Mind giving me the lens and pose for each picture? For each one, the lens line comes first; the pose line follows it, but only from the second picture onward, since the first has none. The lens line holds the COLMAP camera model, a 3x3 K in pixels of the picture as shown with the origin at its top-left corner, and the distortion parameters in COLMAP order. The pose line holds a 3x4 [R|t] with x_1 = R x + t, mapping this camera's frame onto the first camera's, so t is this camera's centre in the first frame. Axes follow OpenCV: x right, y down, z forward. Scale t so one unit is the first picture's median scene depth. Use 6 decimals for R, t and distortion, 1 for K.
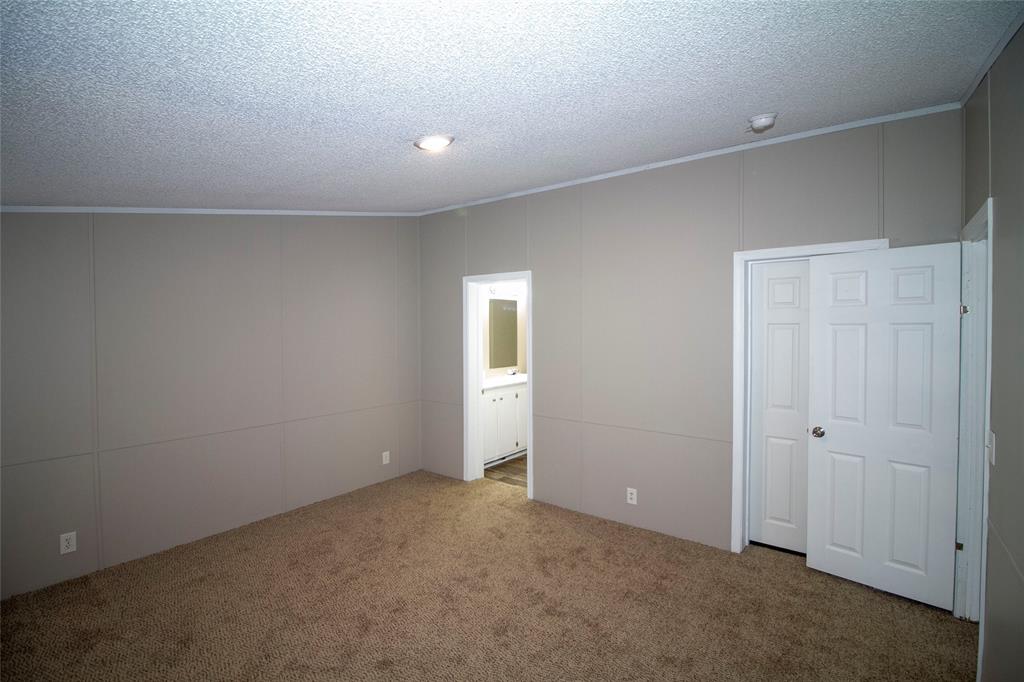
lens RADIAL K [[471.5, 0, 512.0], [0, 471.5, 341.0], [0, 0, 1]] dist [0.001234, 0.000093]
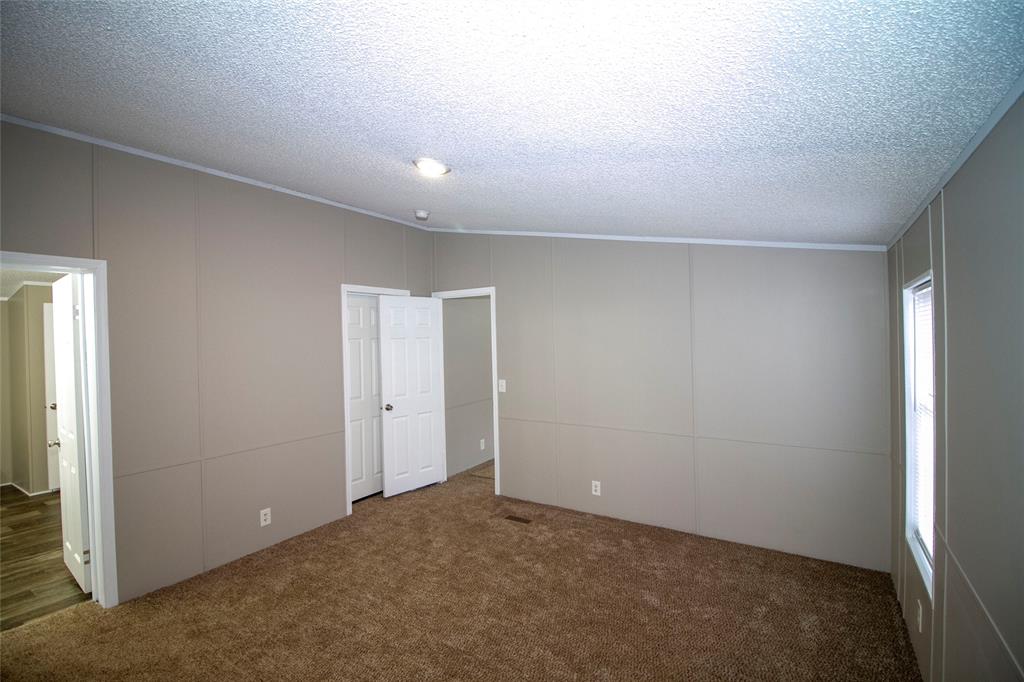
lens RADIAL K [[471.5, 0, 512.0], [0, 471.5, 341.0], [0, 0, 1]] dist [0.001234, 0.000093]
pose [[-0.052417, -0.009471, 0.998580, -0.921246], [0.045922, 0.998874, 0.011885, -0.027128], [-0.997569, 0.046479, -0.051923, 0.654832]]
